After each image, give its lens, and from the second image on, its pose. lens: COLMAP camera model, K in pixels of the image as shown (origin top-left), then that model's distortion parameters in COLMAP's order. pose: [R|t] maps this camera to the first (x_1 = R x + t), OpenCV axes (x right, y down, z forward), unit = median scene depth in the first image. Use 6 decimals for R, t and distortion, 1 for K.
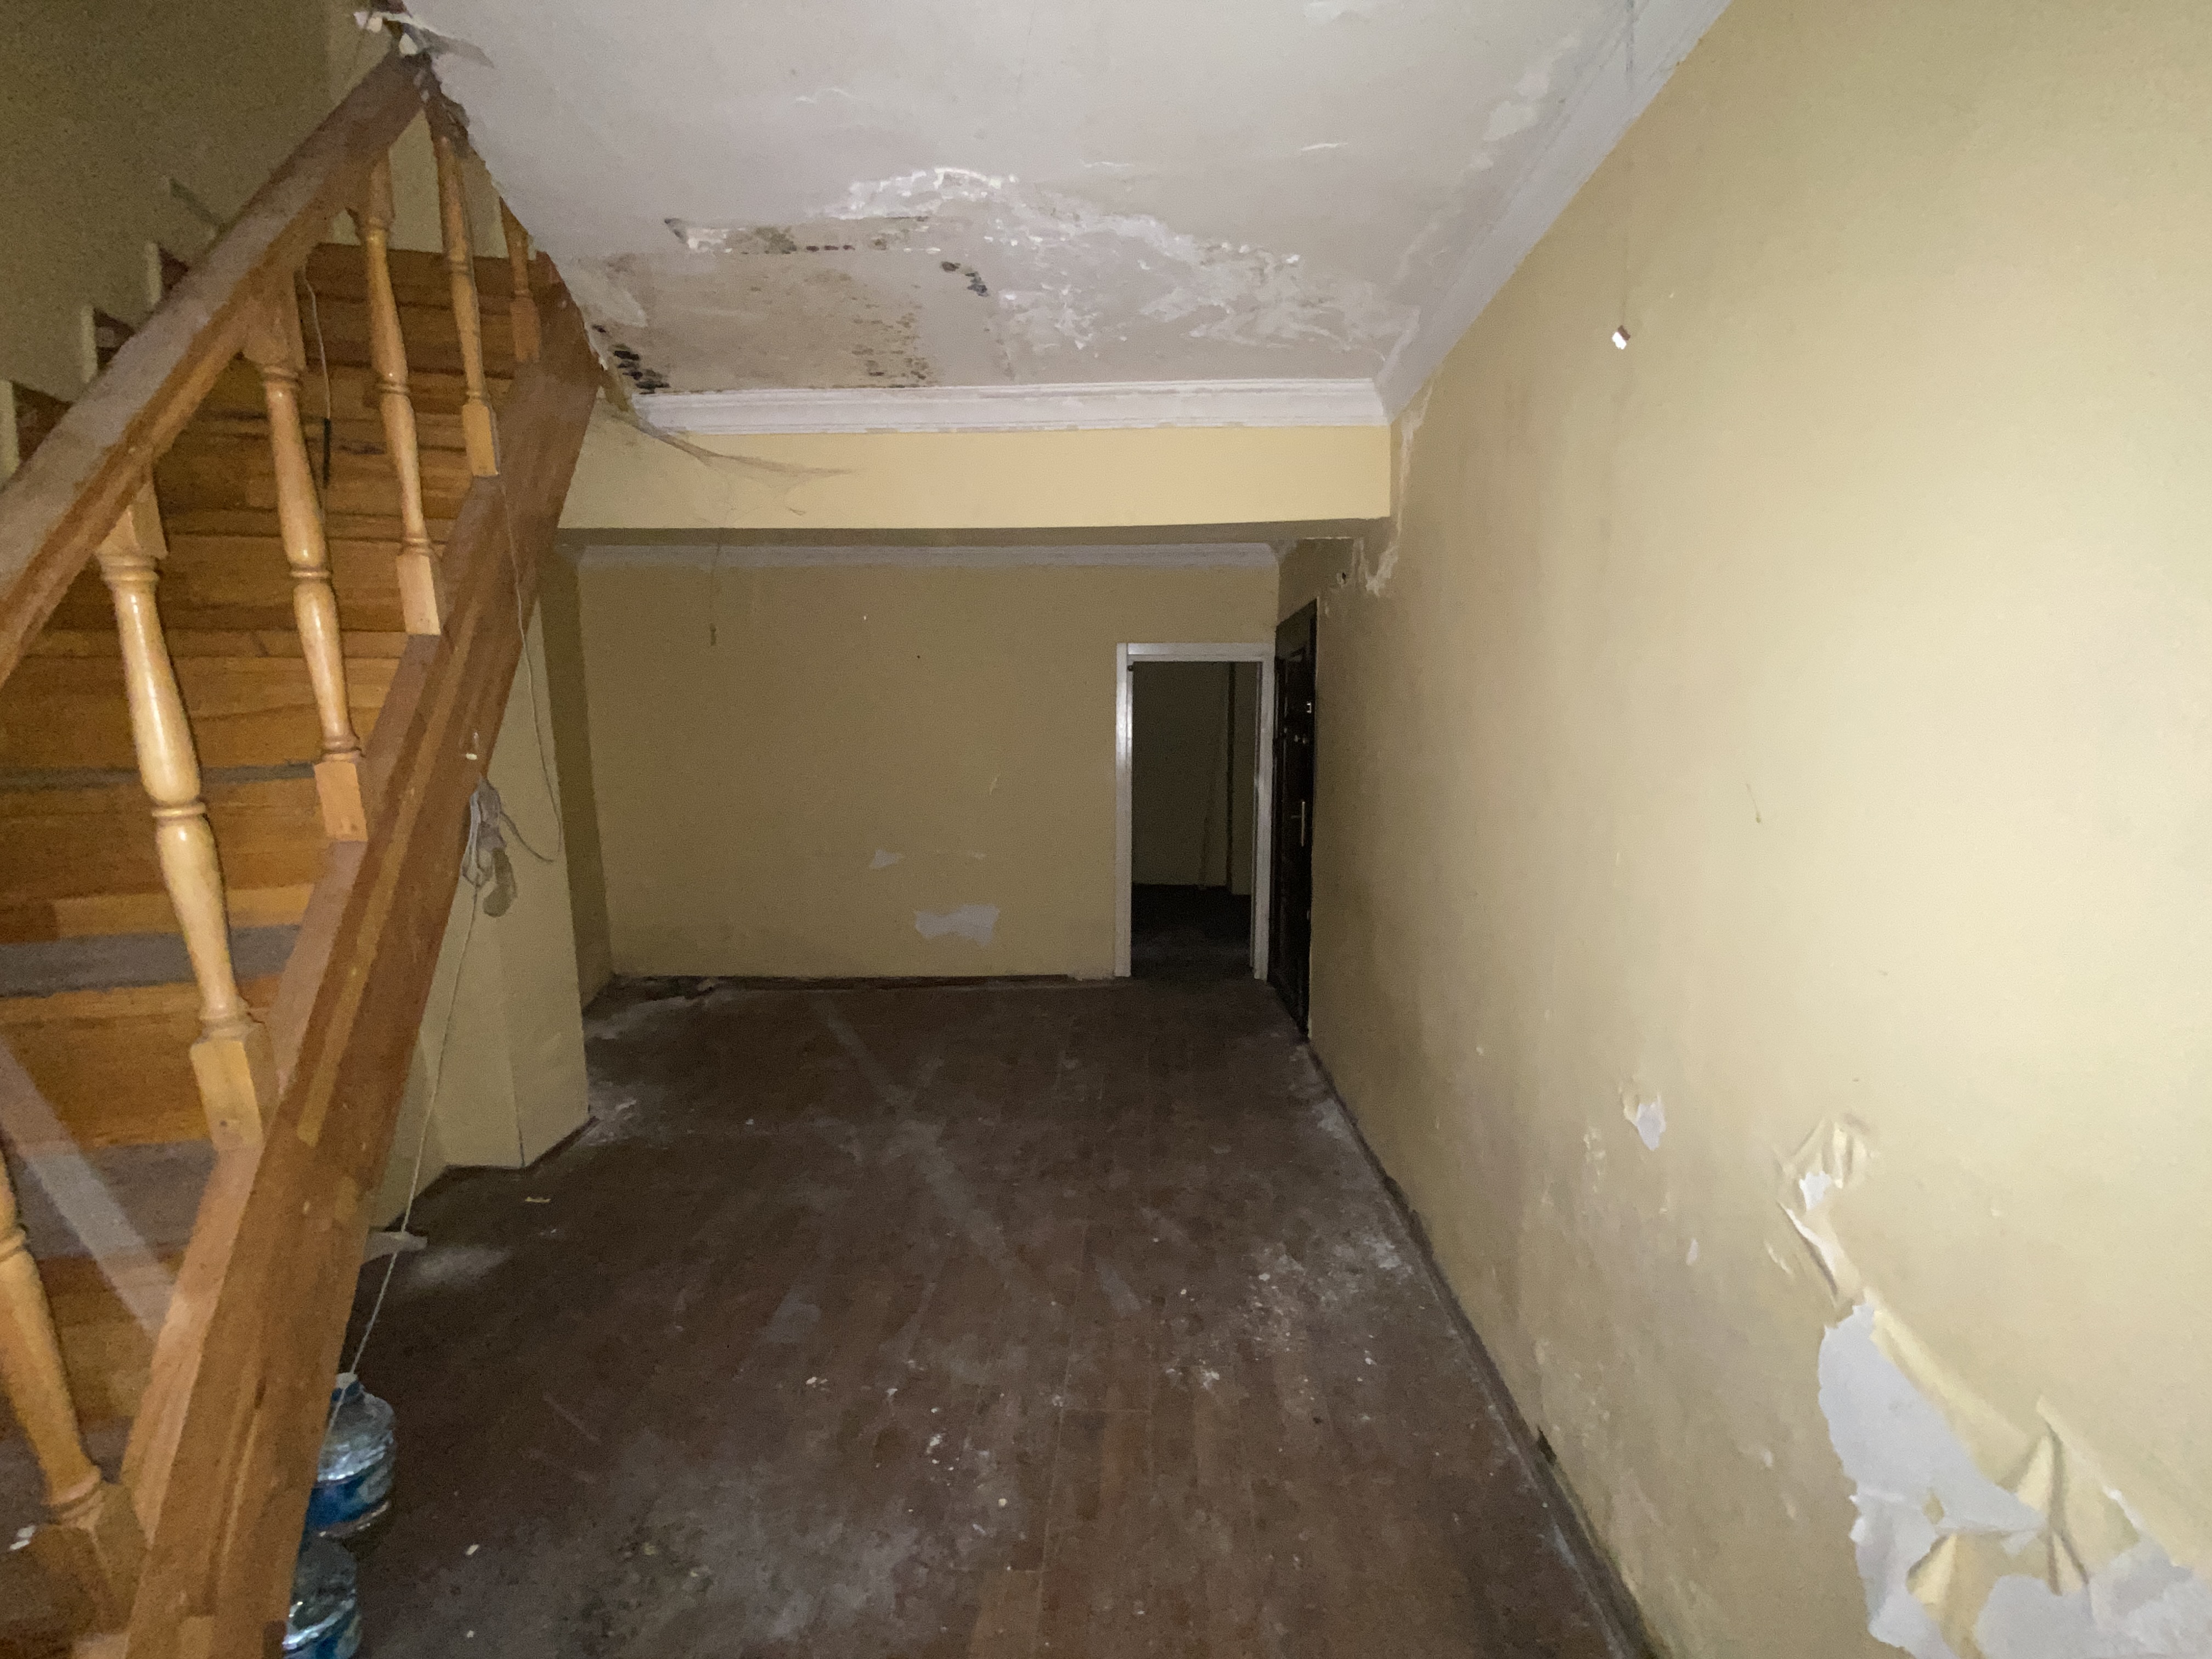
lens RADIAL K [[883.7, 0, 1098.4], [0, 883.7, 836.0], [0, 0, 1]] dist [-0.002281, 0.000161]
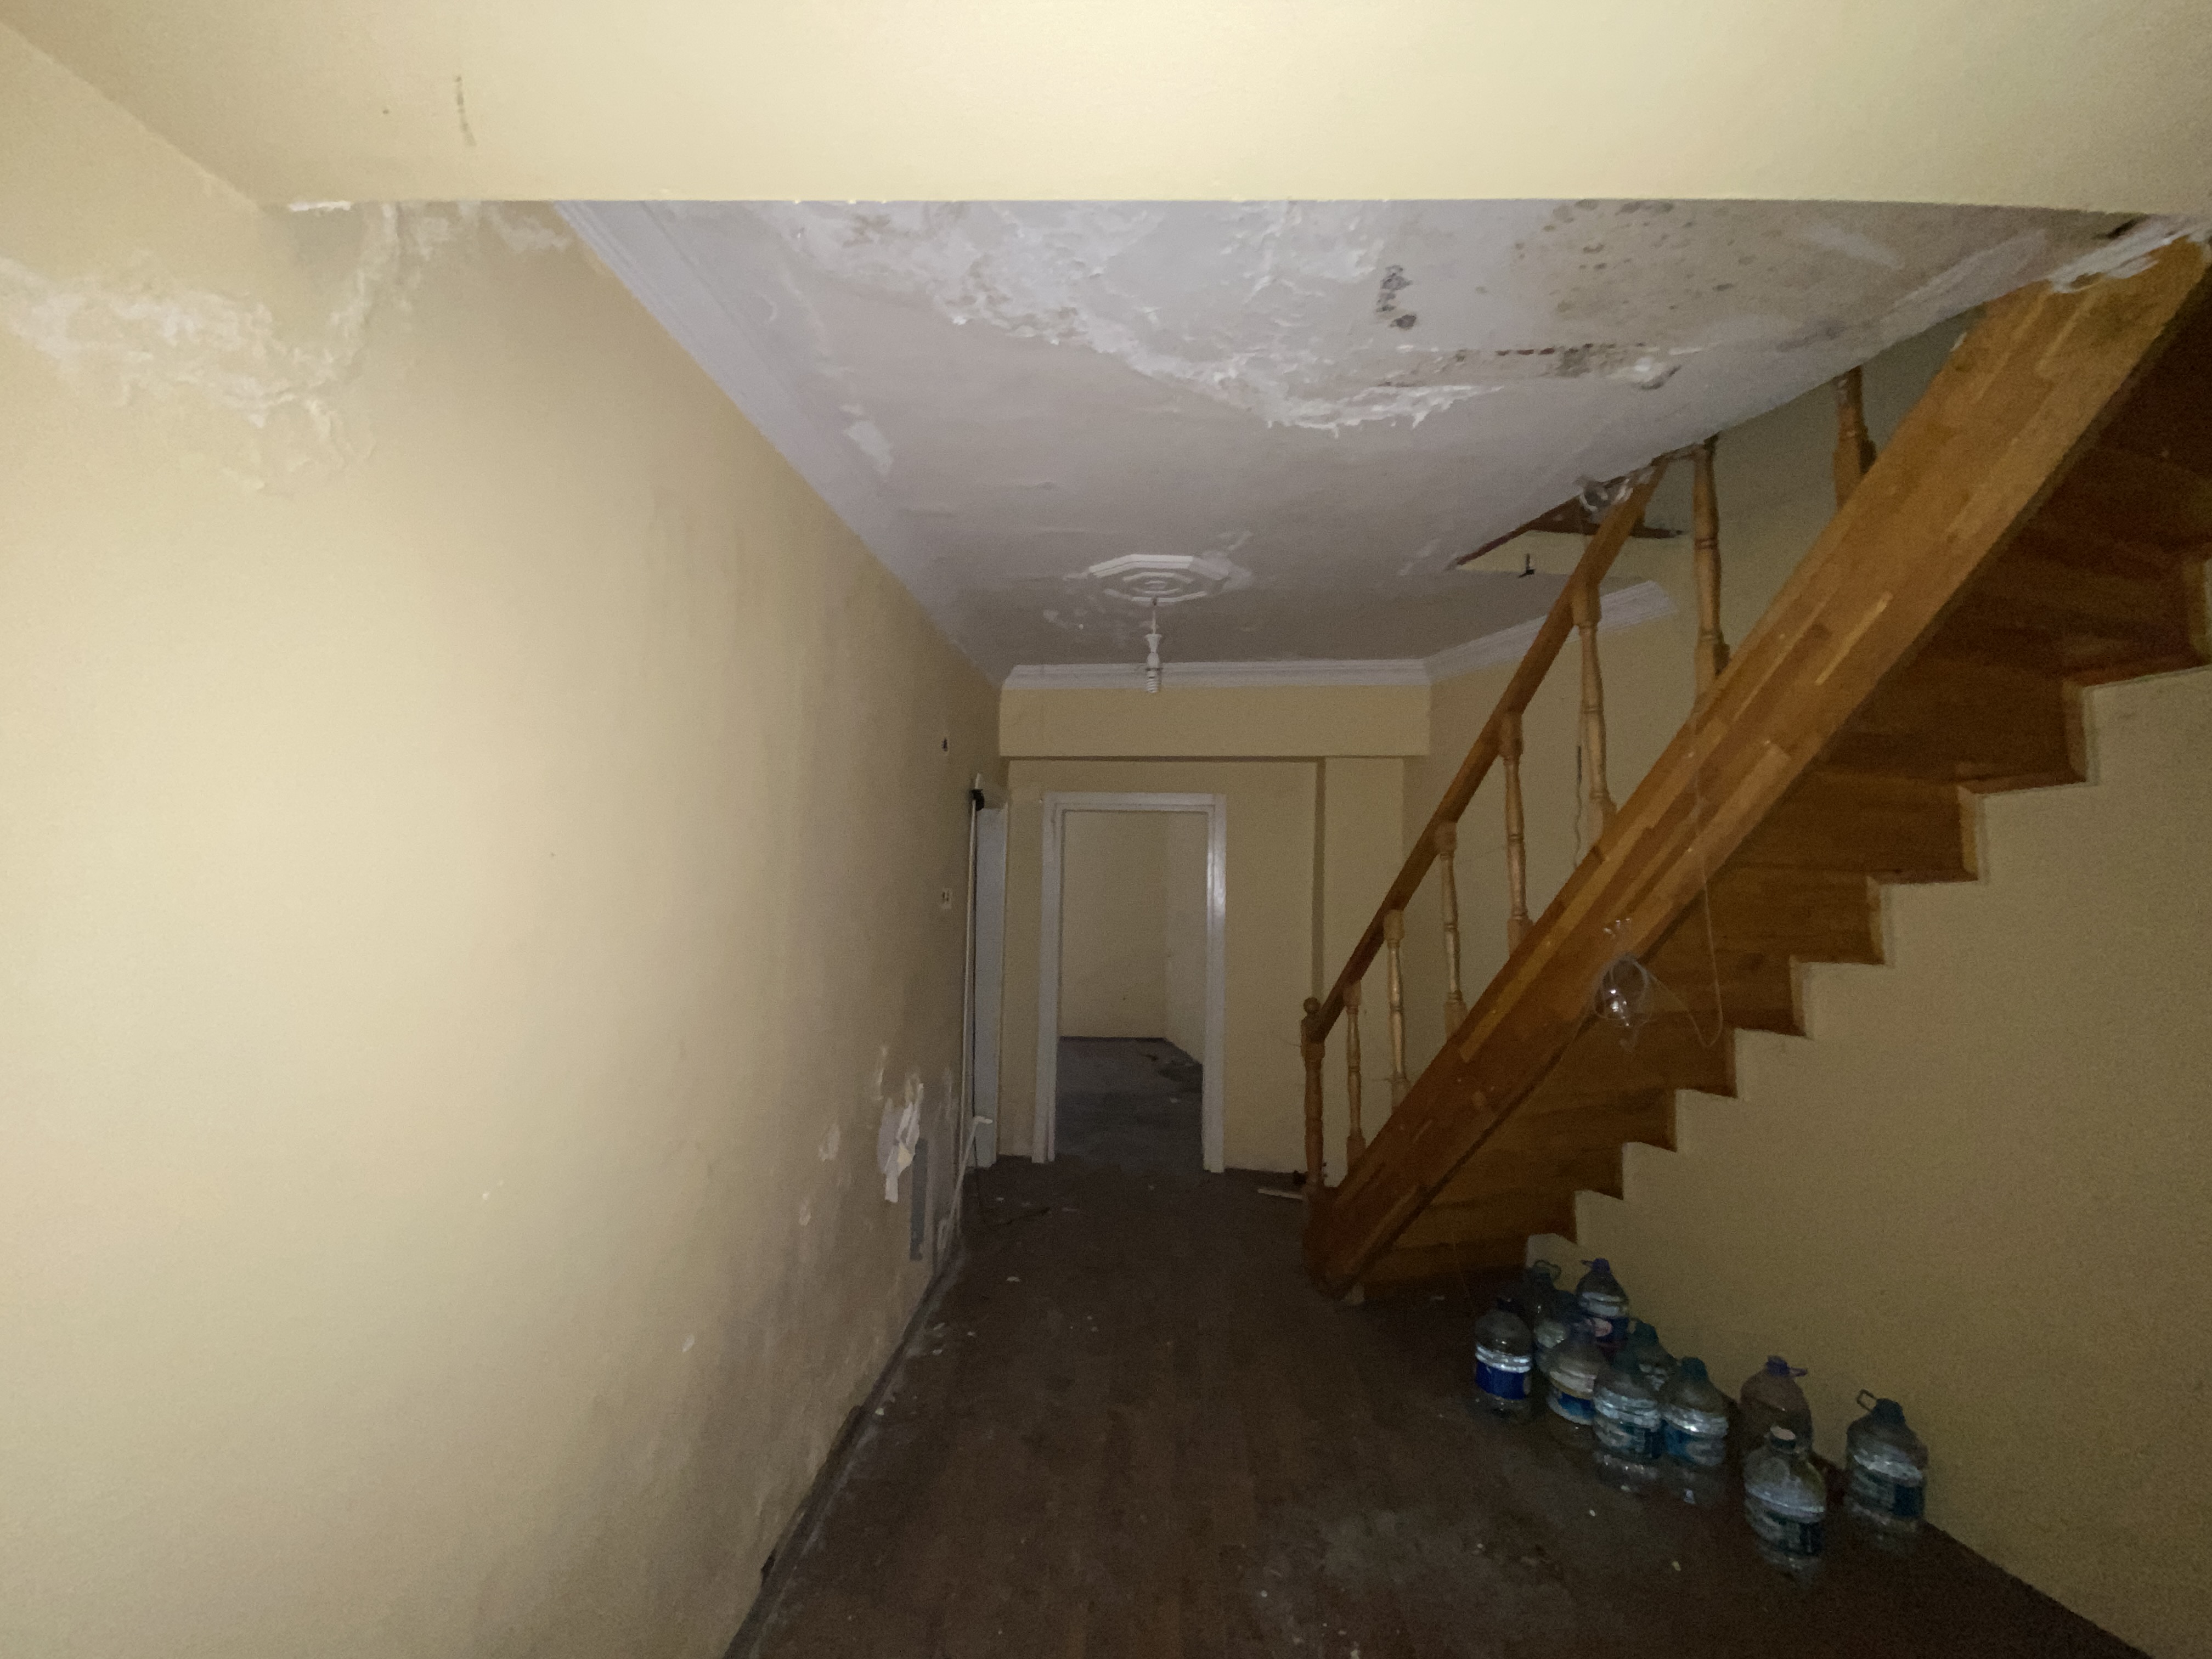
lens RADIAL K [[883.7, 0, 1109.8], [0, 883.7, 827.0], [0, 0, 1]] dist [-0.002281, 0.000161]
pose [[-0.999972, -0.007392, -0.000805, 0.063973], [-0.007431, 0.997317, 0.072832, -0.199545], [0.000265, 0.072836, -0.997344, 1.352470]]
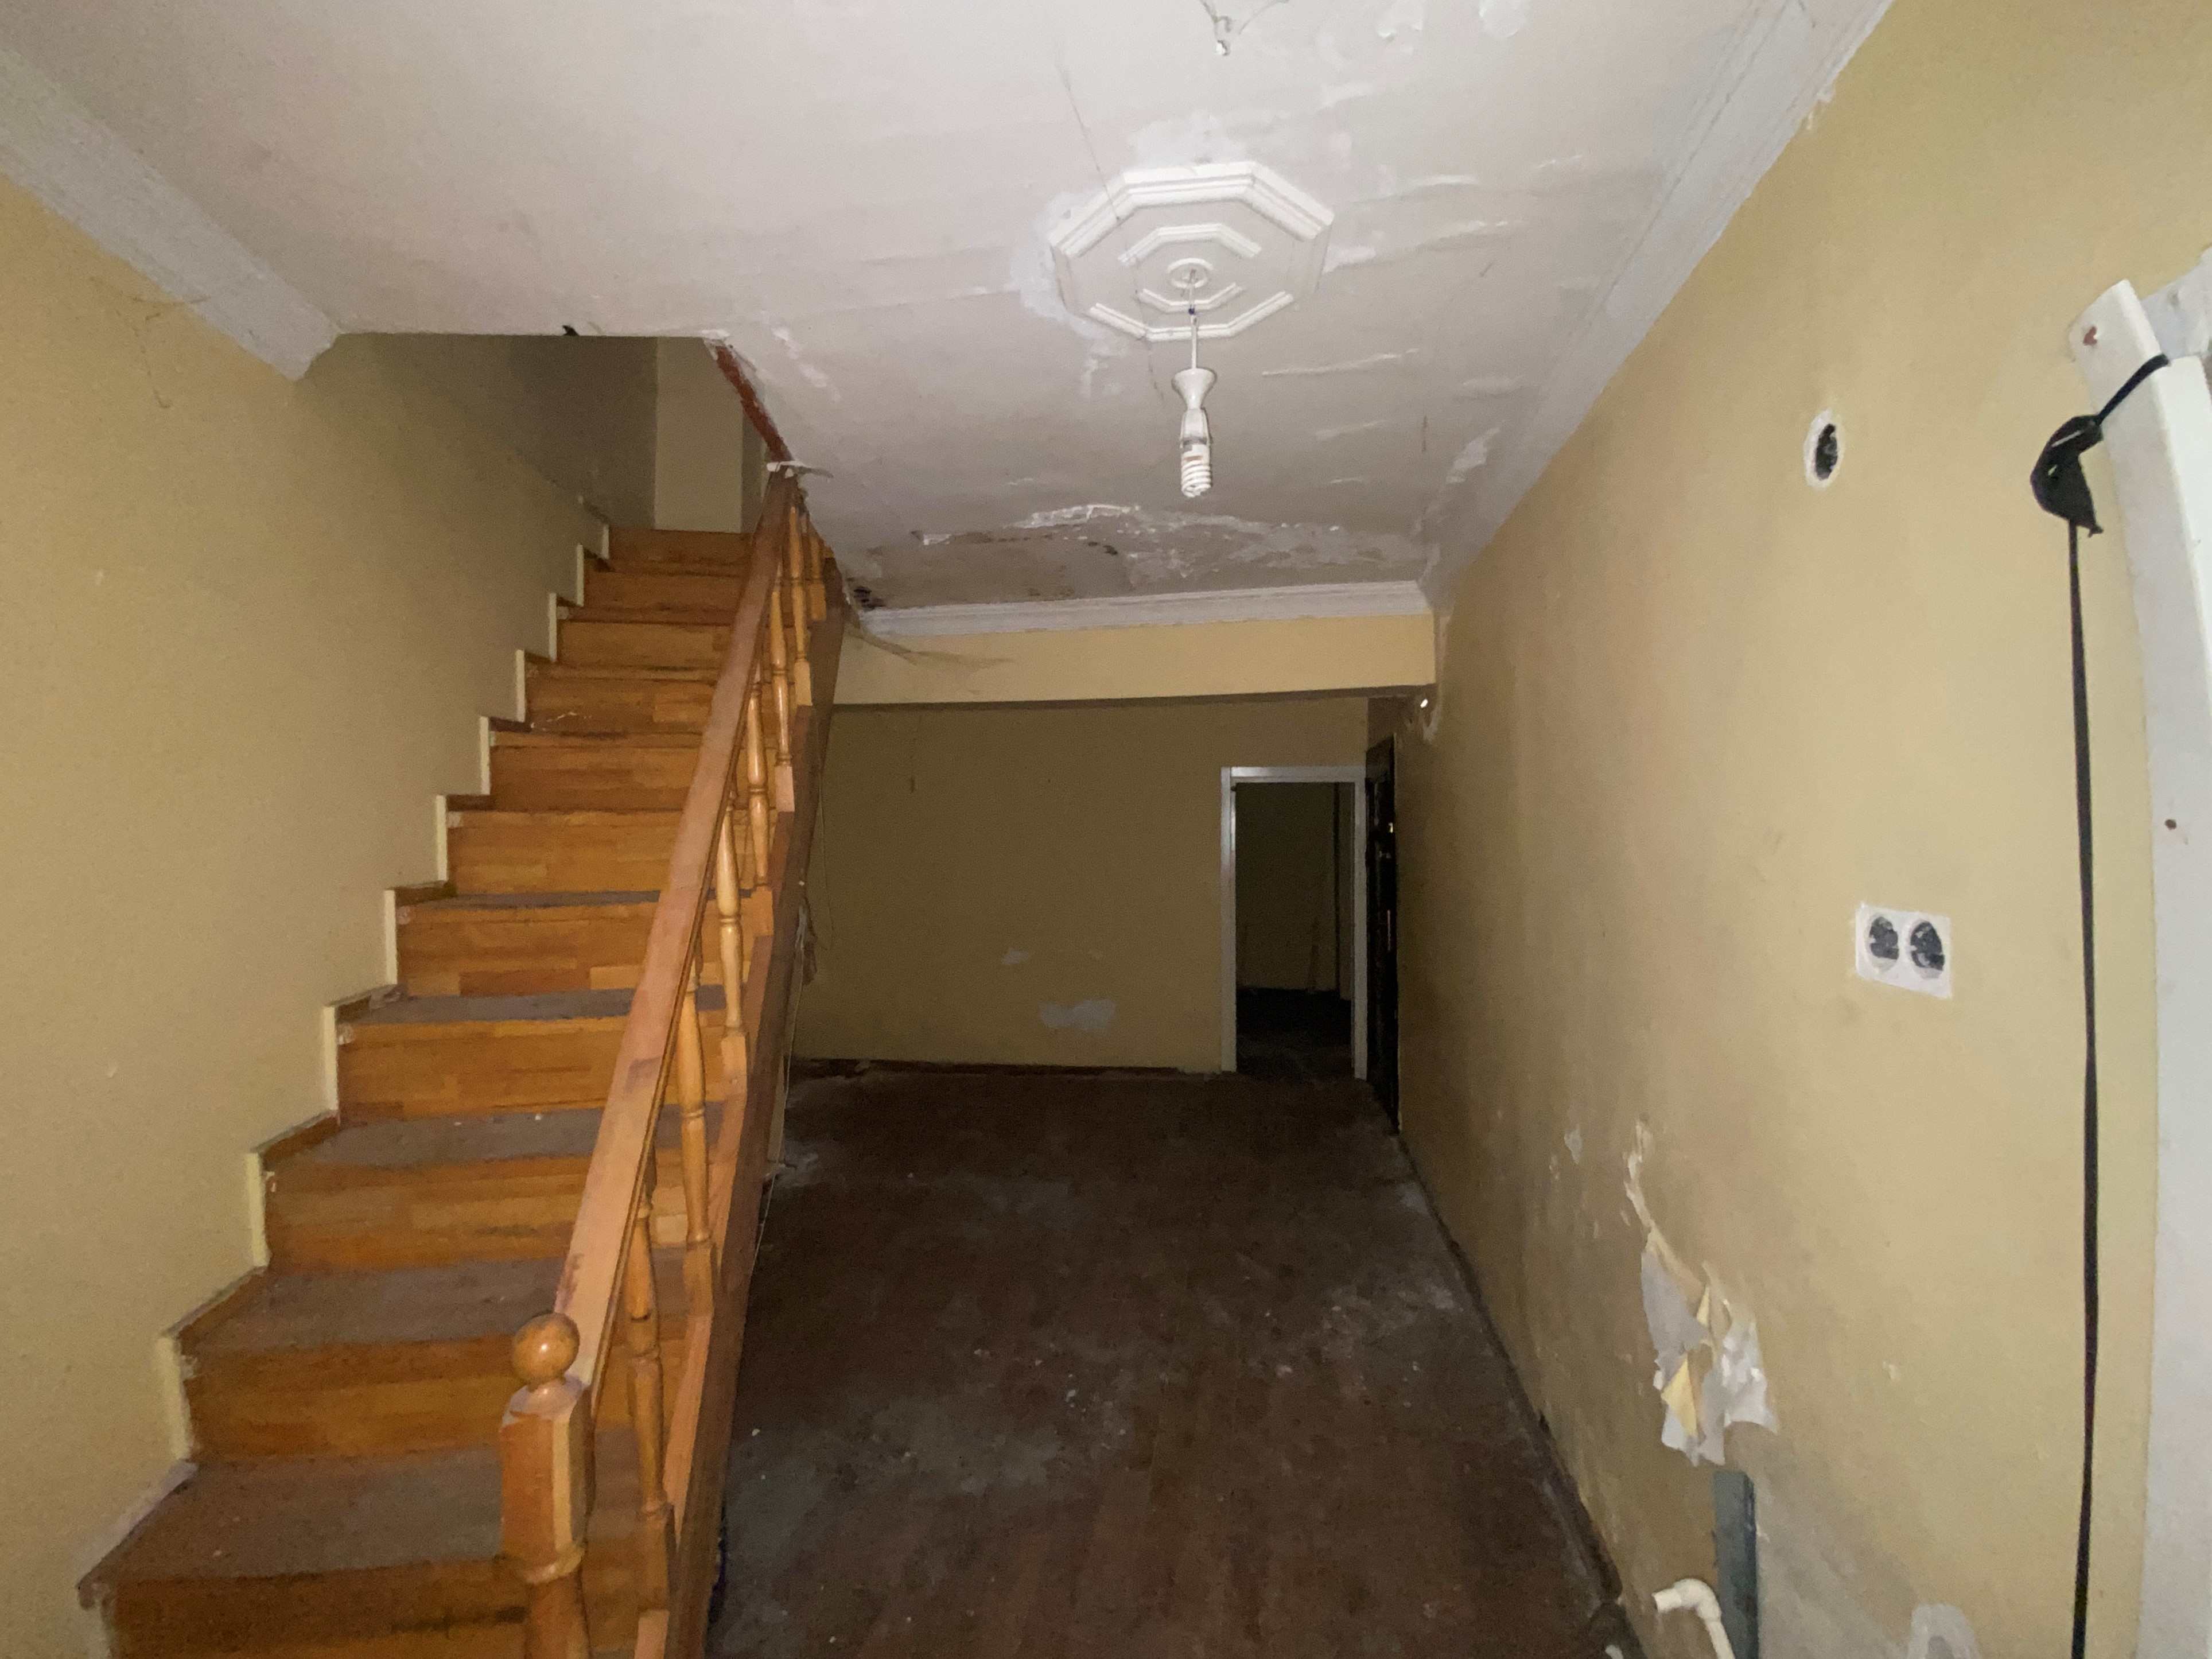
lens RADIAL K [[883.8, 0, 1103.7], [0, 883.8, 825.6], [0, 0, 1]] dist [-0.002281, 0.000161]
pose [[0.992477, -0.003172, -0.122388, 0.021631], [-0.012528, 0.991785, -0.127301, 0.001116], [0.121786, 0.127876, 0.984284, -0.305000]]
